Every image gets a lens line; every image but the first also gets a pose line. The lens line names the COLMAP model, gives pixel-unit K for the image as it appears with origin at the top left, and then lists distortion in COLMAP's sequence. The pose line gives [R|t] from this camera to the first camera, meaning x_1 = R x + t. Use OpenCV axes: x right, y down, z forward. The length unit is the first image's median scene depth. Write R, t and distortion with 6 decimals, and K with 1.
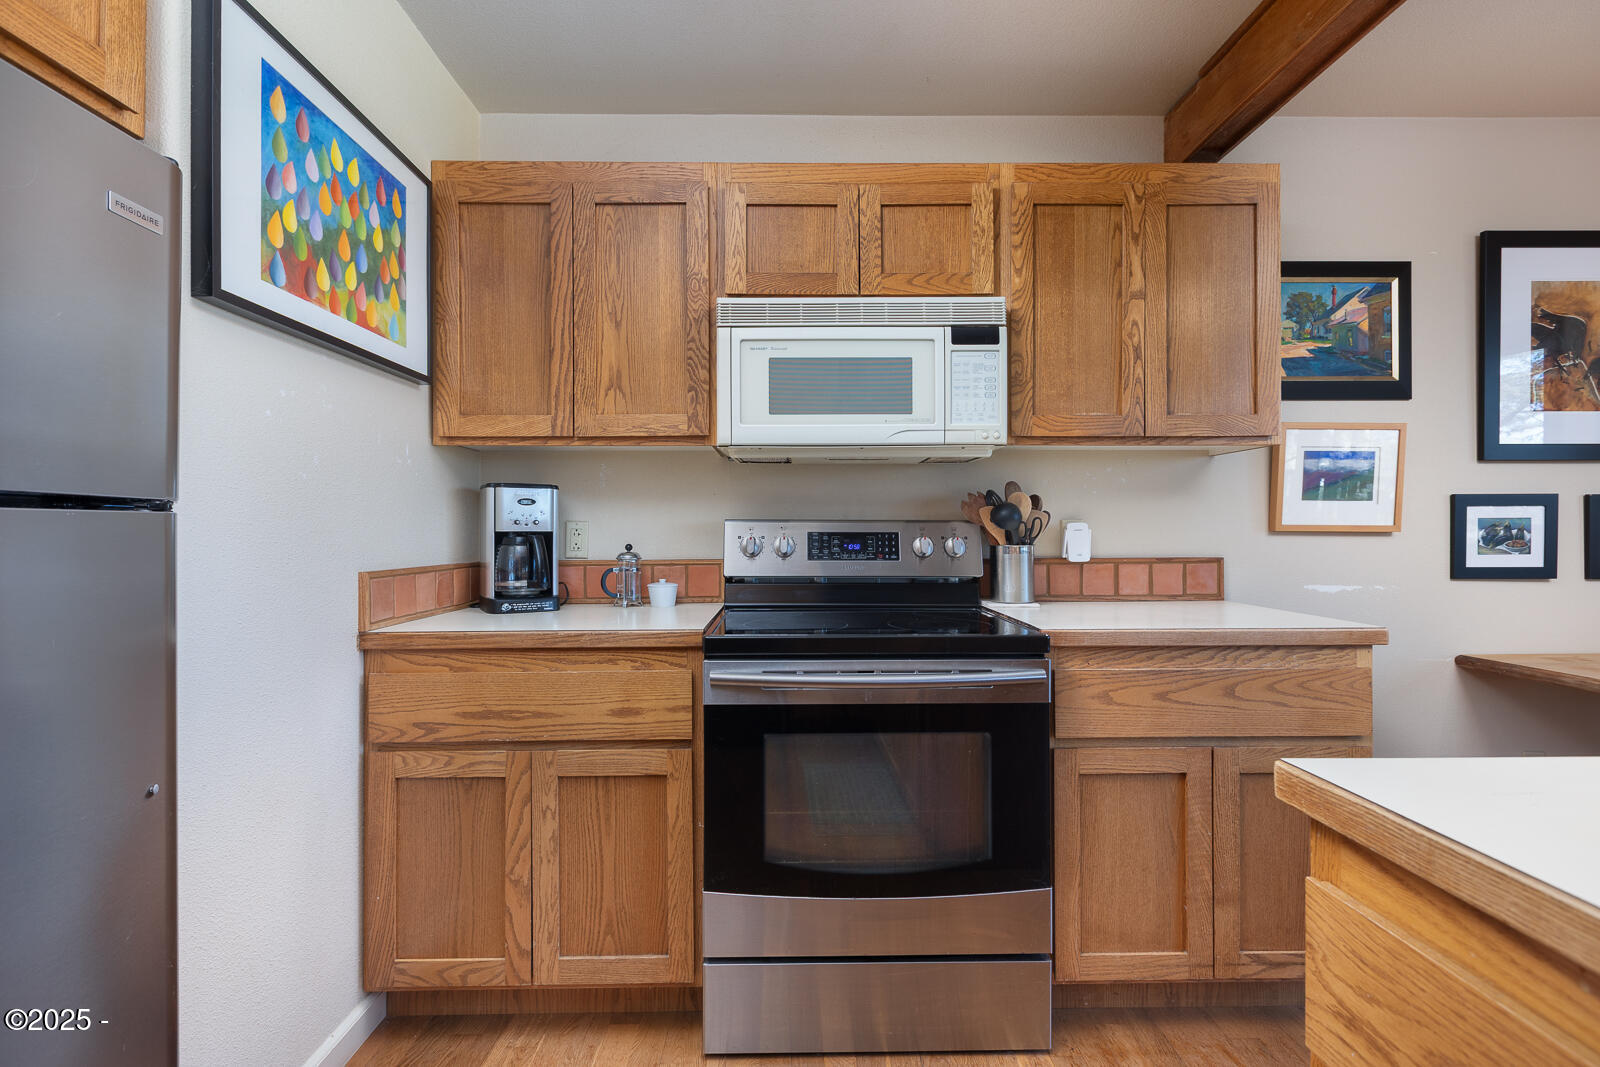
lens RADIAL K [[710.5, 0, 798.7], [0, 710.5, 529.5], [0, 0, 1]] dist [-0.001004, -0.001675]
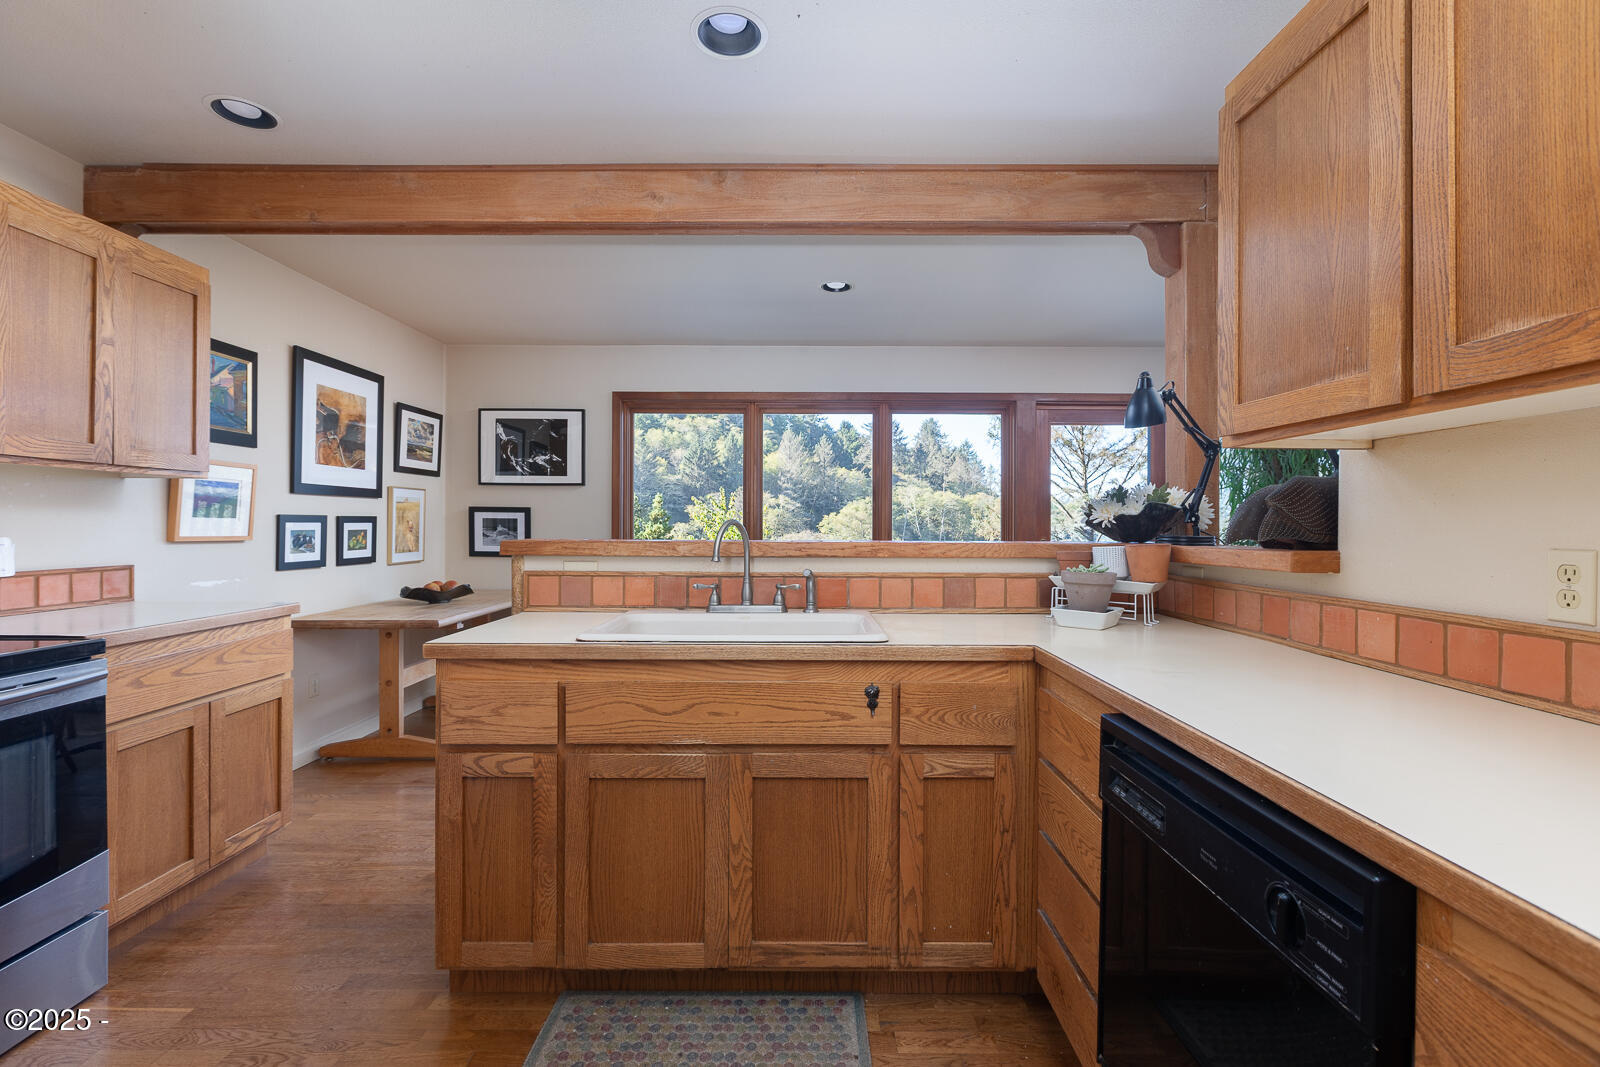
lens RADIAL K [[710.5, 0, 797.1], [0, 710.5, 527.3], [0, 0, 1]] dist [-0.001004, -0.001675]
pose [[0.012059, -0.002261, 0.999925, -0.656036], [-0.005482, 0.999982, 0.002328, -0.036479], [-0.999912, -0.005509, 0.012047, -0.135541]]
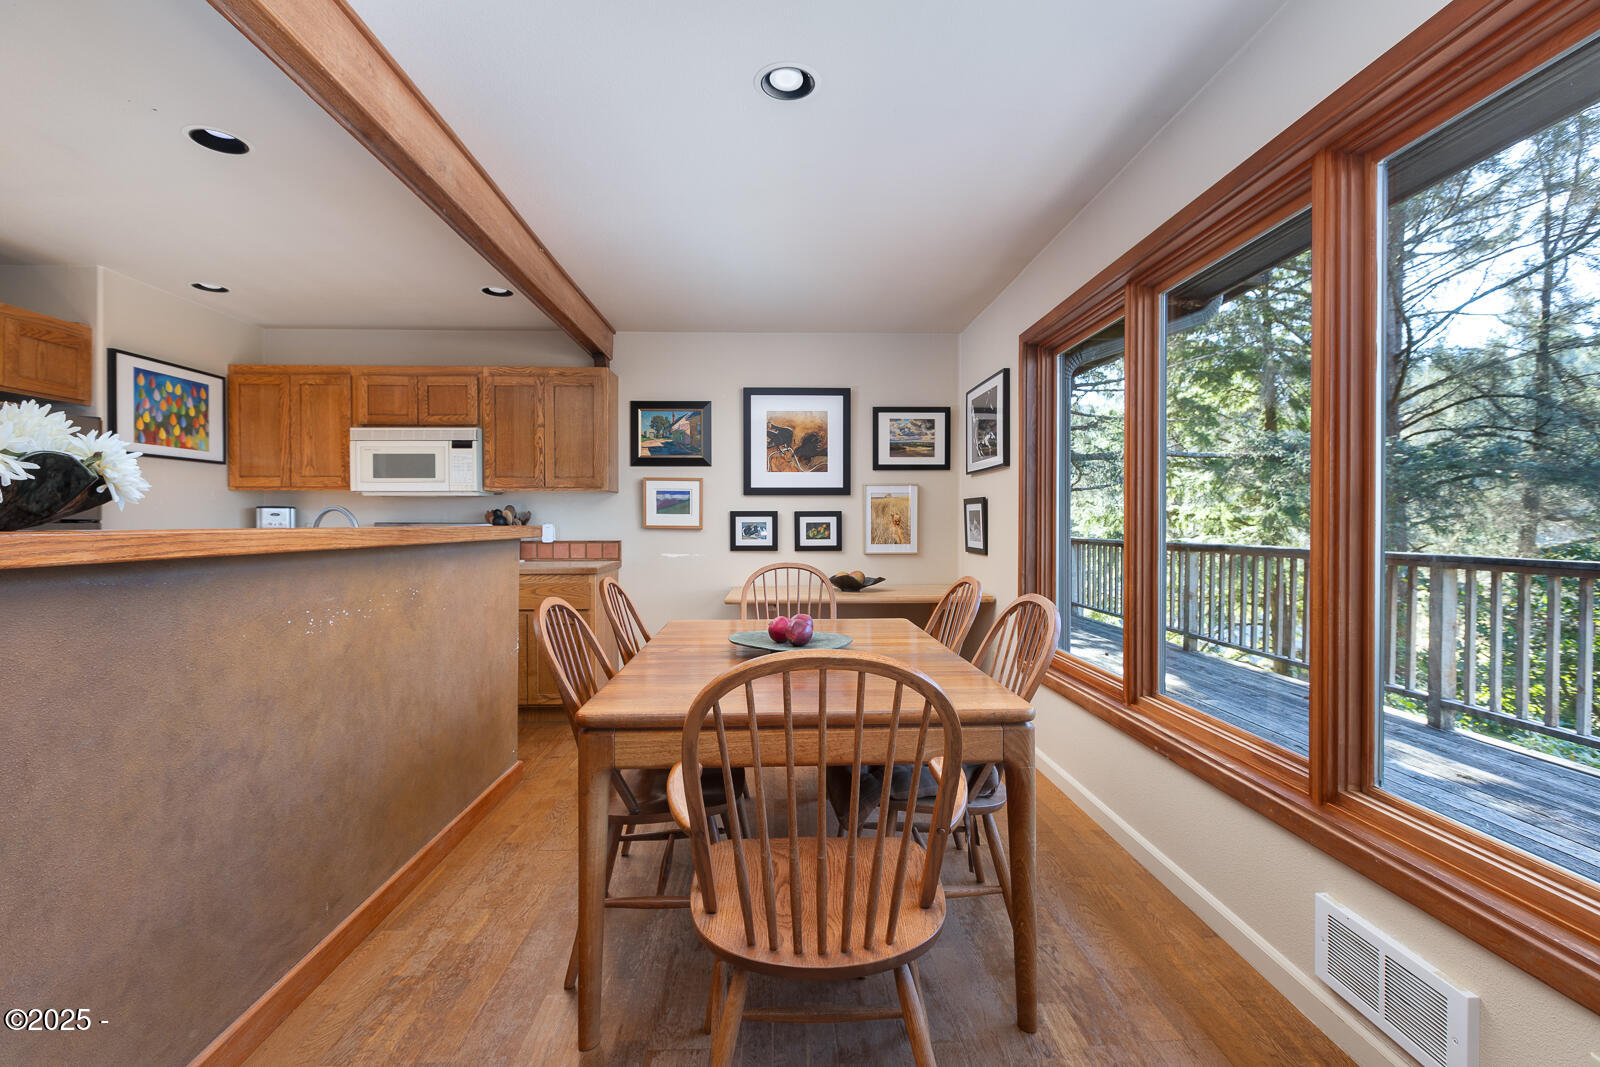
lens RADIAL K [[710.5, 0, 814.6], [0, 710.5, 528.4], [0, 0, 1]] dist [-0.001004, -0.001675]
pose [[0.999692, 0.000772, 0.024809, 1.295347], [-0.000864, 0.999993, 0.003690, -0.006757], [-0.024806, -0.003710, 0.999685, -1.307869]]
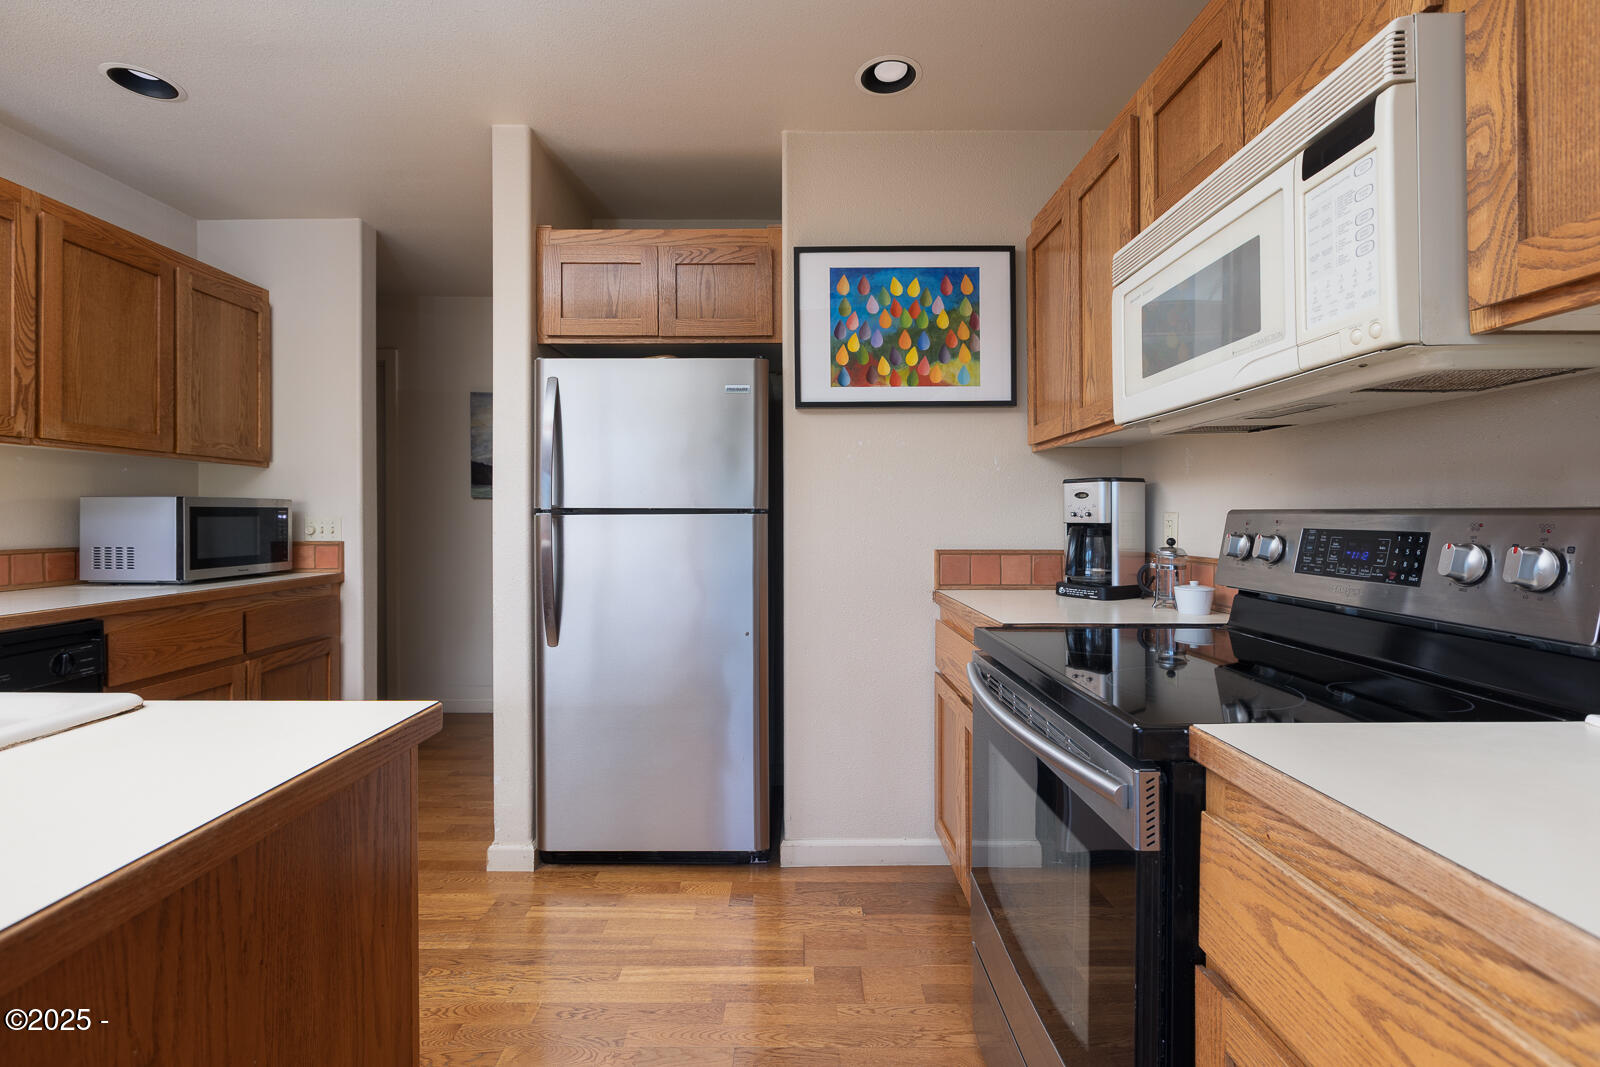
lens RADIAL K [[710.5, 0, 796.5], [0, 710.5, 512.7], [0, 0, 1]] dist [-0.001004, -0.001675]
pose [[-0.005192, -0.003663, -0.999980, 0.720870], [0.002507, 0.999990, -0.003677, -0.010395], [0.999983, -0.002526, -0.005183, 0.597206]]
